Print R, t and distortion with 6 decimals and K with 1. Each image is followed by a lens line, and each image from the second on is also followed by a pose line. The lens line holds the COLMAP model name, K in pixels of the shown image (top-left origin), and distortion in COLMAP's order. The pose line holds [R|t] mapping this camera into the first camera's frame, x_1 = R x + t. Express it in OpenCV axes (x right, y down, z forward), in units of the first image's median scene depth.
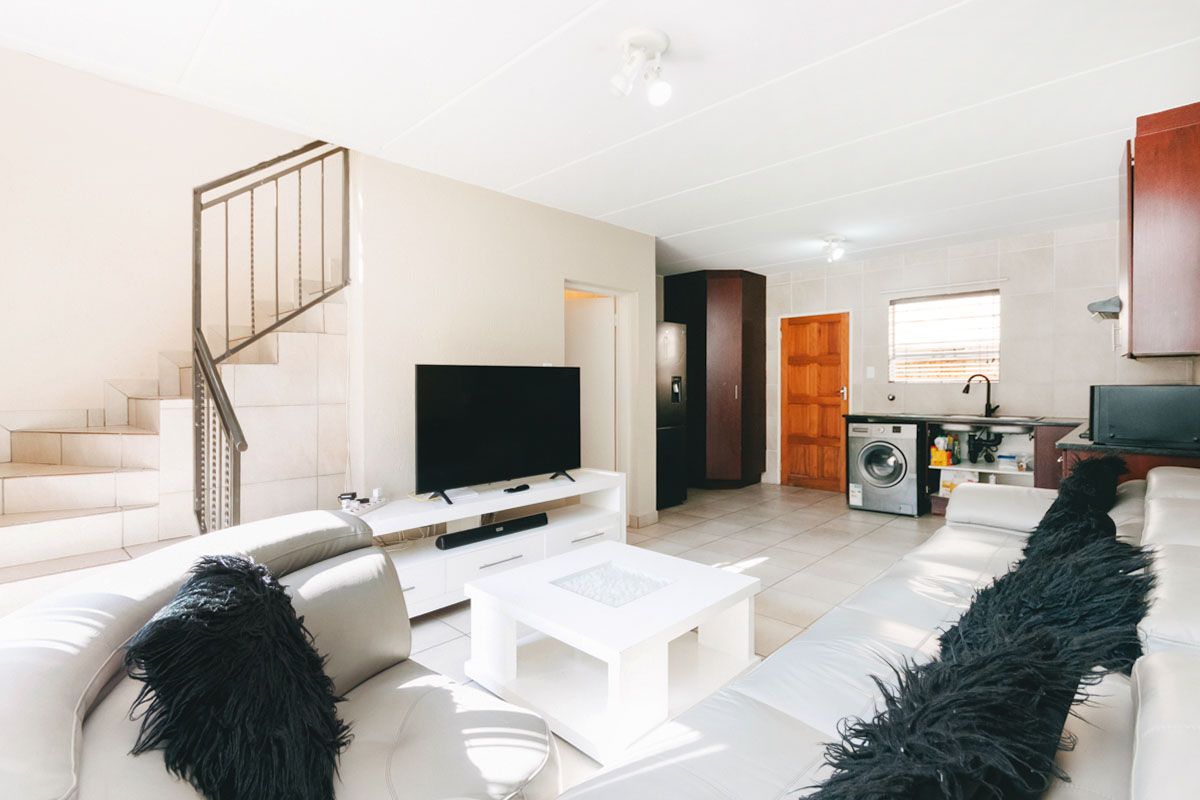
lens RADIAL K [[561.7, 0, 602.4], [0, 561.7, 428.3], [0, 0, 1]] dist [0.000284, 0.000004]
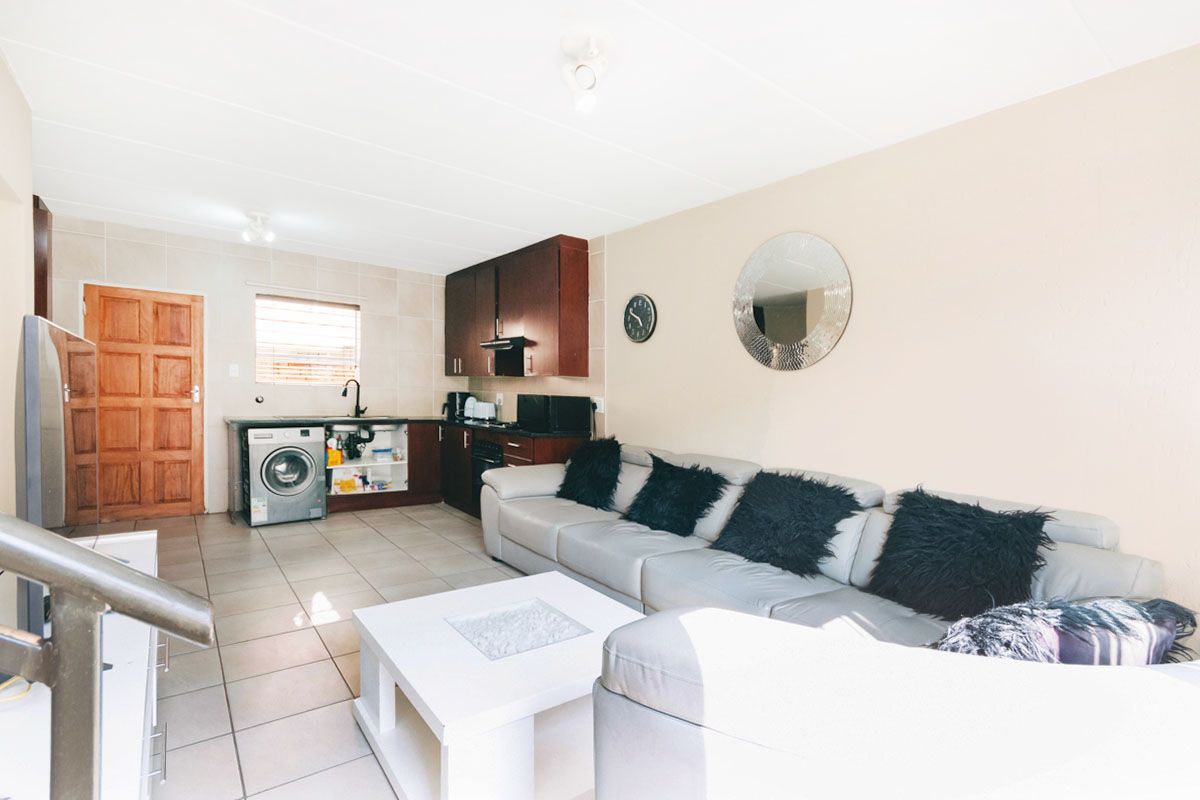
lens RADIAL K [[566.1, 0, 603.9], [0, 566.1, 413.0], [0, 0, 1]] dist [0.001369, -0.000034]
pose [[0.130813, -0.018499, 0.991234, -0.373975], [0.044996, 0.998906, 0.012704, -0.021392], [-0.990385, 0.042940, 0.131503, 0.358910]]
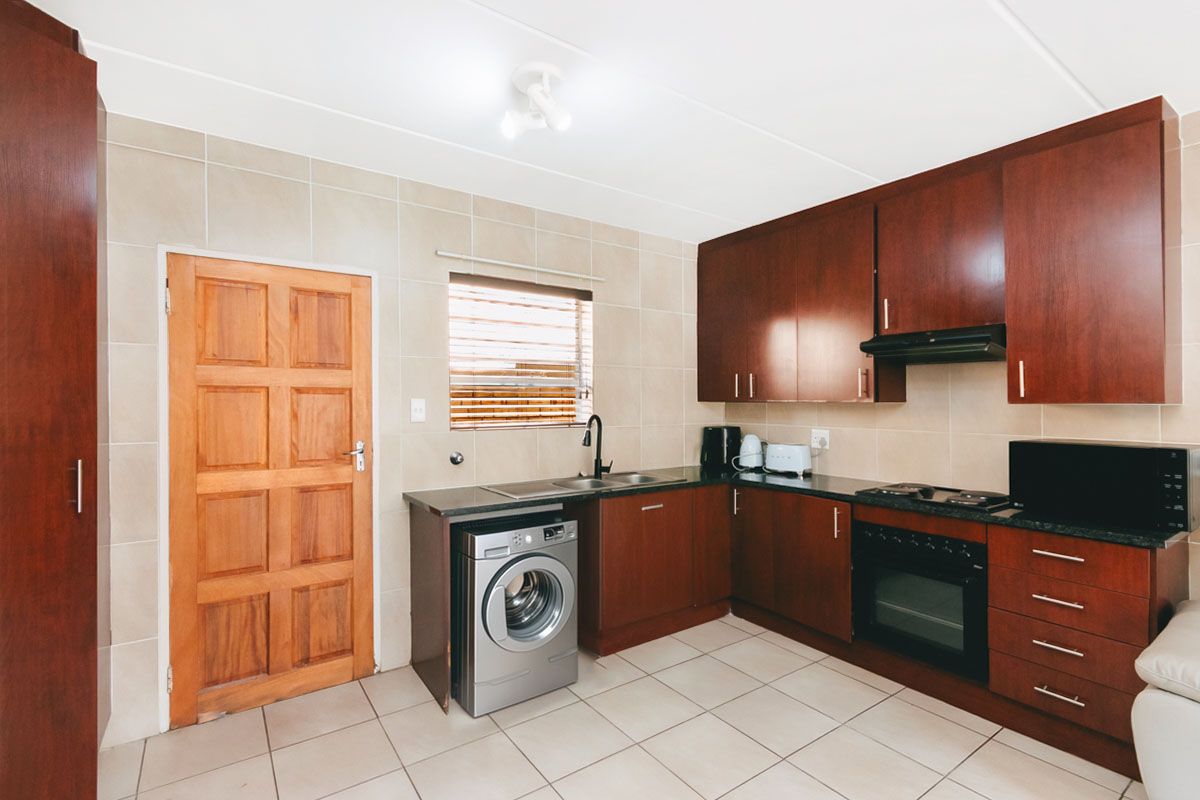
lens RADIAL K [[556.9, 0, 597.4], [0, 556.9, 405.0], [0, 0, 1]] dist [0.000800, 0.000280]
pose [[0.179109, 0.006612, 0.983807, 0.033609], [0.076937, 0.996821, -0.020706, -0.094273], [-0.980816, 0.079399, 0.178031, 0.873780]]
